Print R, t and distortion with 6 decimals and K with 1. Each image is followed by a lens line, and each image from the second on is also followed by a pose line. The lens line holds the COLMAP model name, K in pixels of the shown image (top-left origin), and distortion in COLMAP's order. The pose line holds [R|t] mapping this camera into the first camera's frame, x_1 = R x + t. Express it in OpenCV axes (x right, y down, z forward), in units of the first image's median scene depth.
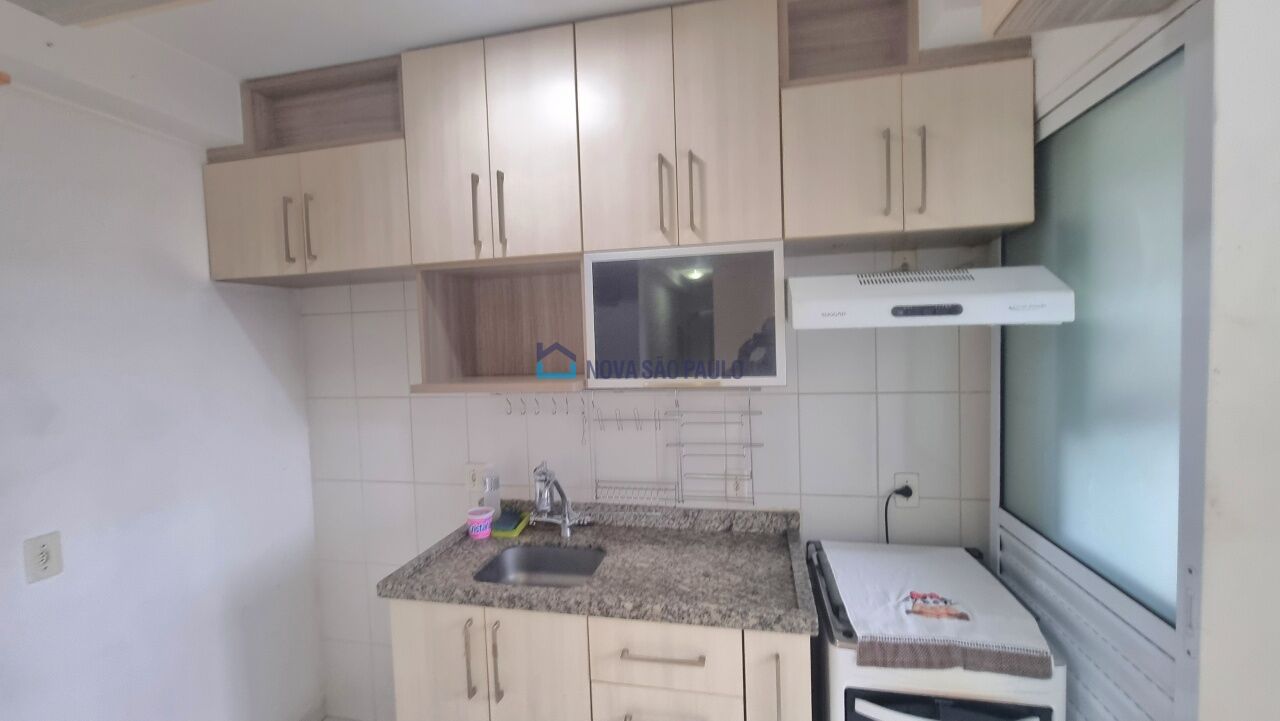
lens RADIAL K [[528.4, 0, 640.0], [0, 528.4, 360.5], [0, 0, 1]] dist [-0.001388, -0.000150]
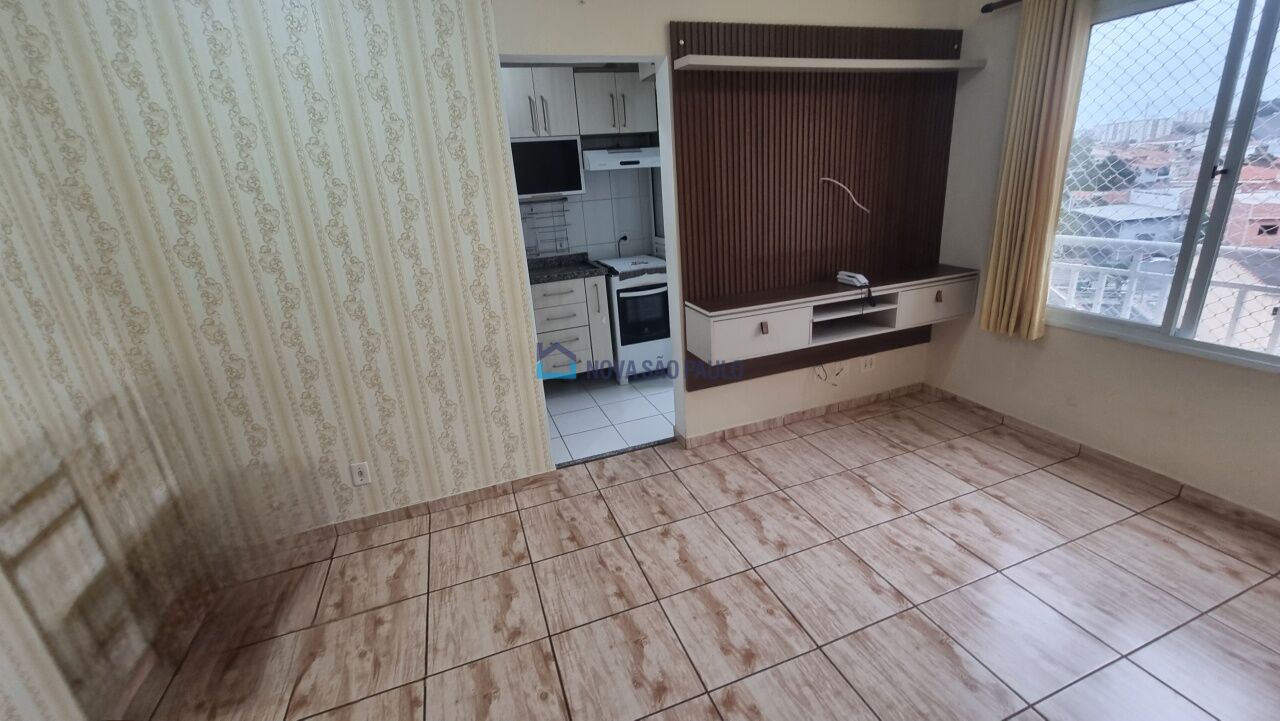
lens RADIAL K [[533.3, 0, 648.5], [0, 533.3, 354.4], [0, 0, 1]] dist [-0.001058, -0.000018]
pose [[0.841433, -0.196273, 0.503455, -0.820539], [0.066739, 0.962316, 0.263618, 0.119750], [-0.536223, -0.188217, 0.822824, -1.302995]]
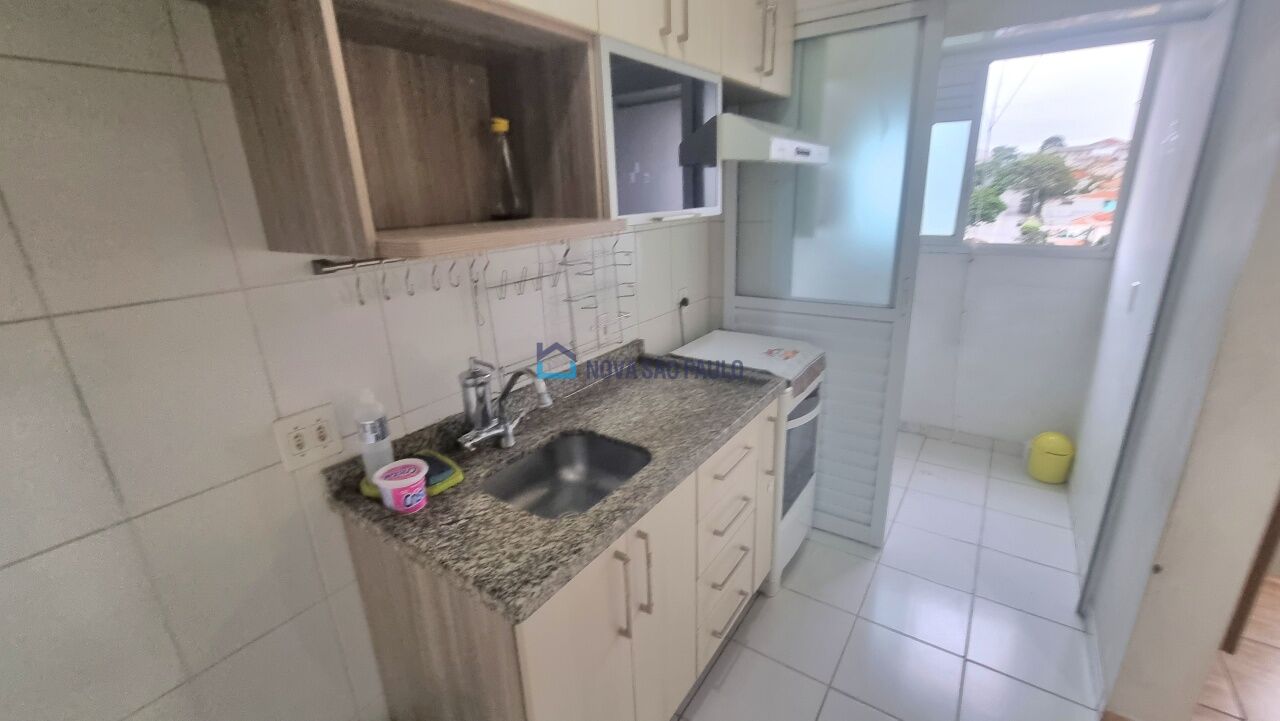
lens RADIAL K [[524.3, 0, 644.4], [0, 524.3, 358.6], [0, 0, 1]] dist [0.000802, 0.000163]
pose [[0.379880, -0.266315, 0.885871, -0.759825], [0.060171, 0.962747, 0.263624, 0.031724], [-0.923077, -0.046842, 0.381753, 0.595321]]
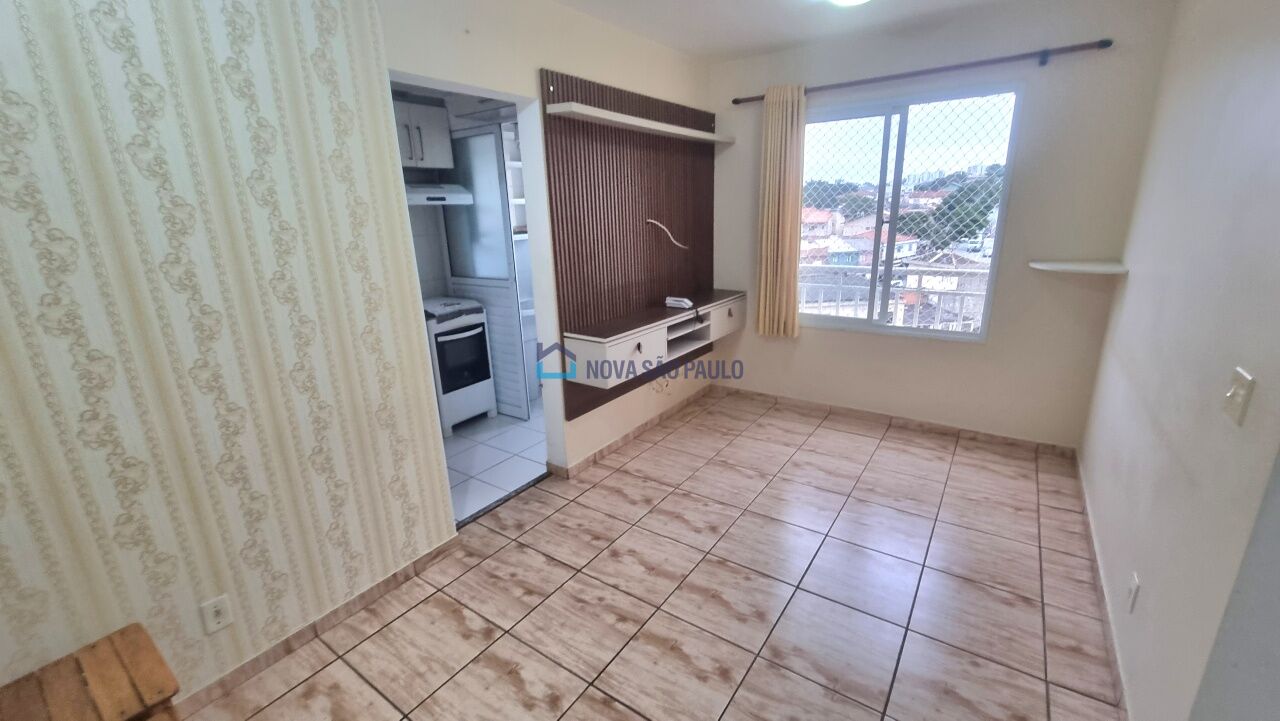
lens RADIAL K [[524.3, 0, 644.4], [0, 524.3, 358.6], [0, 0, 1]] dist [0.000802, 0.000163]
pose [[0.385053, -0.239036, 0.891401, -1.280883], [0.060807, 0.970348, 0.233940, 0.108173], [-0.920889, -0.035876, 0.388170, -0.857815]]
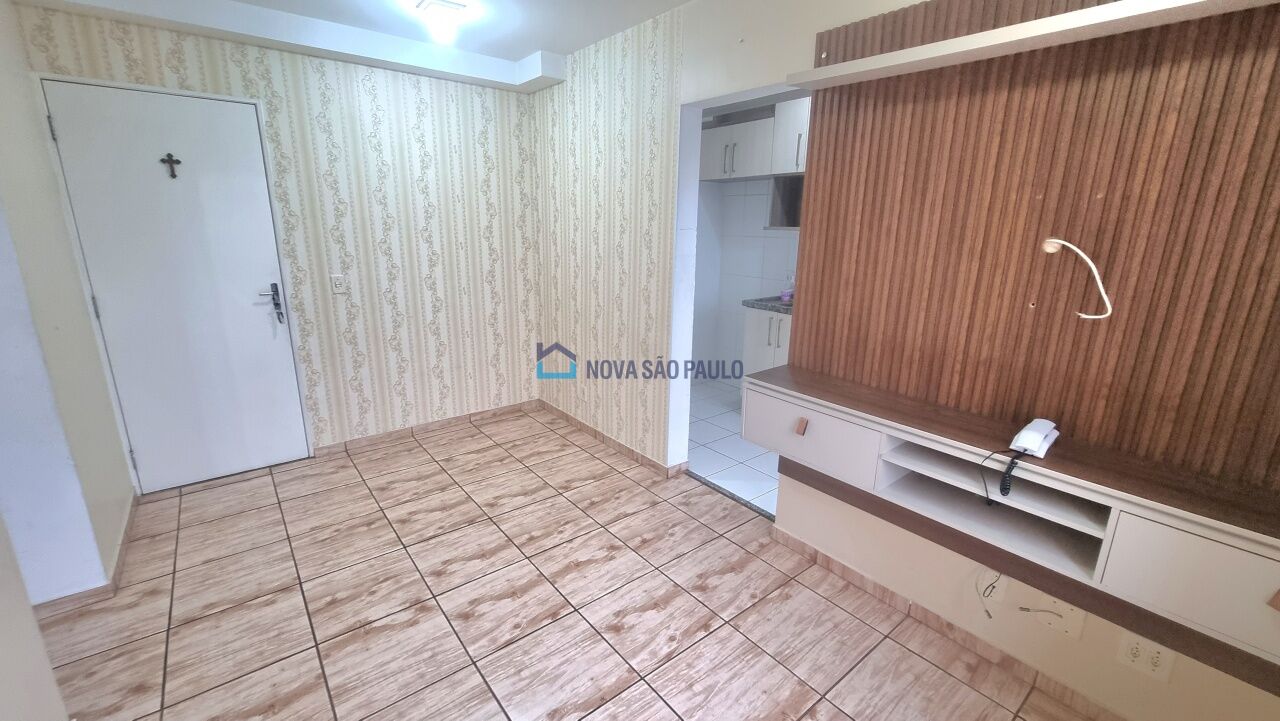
lens RADIAL K [[528.4, 0, 640.0], [0, 528.4, 360.5], [0, 0, 1]] dist [-0.001388, -0.000150]
pose [[0.773202, 0.200241, -0.601716, 0.681596], [-0.065222, 0.968918, 0.238630, 0.094639], [0.630797, -0.145263, 0.762229, -1.246917]]
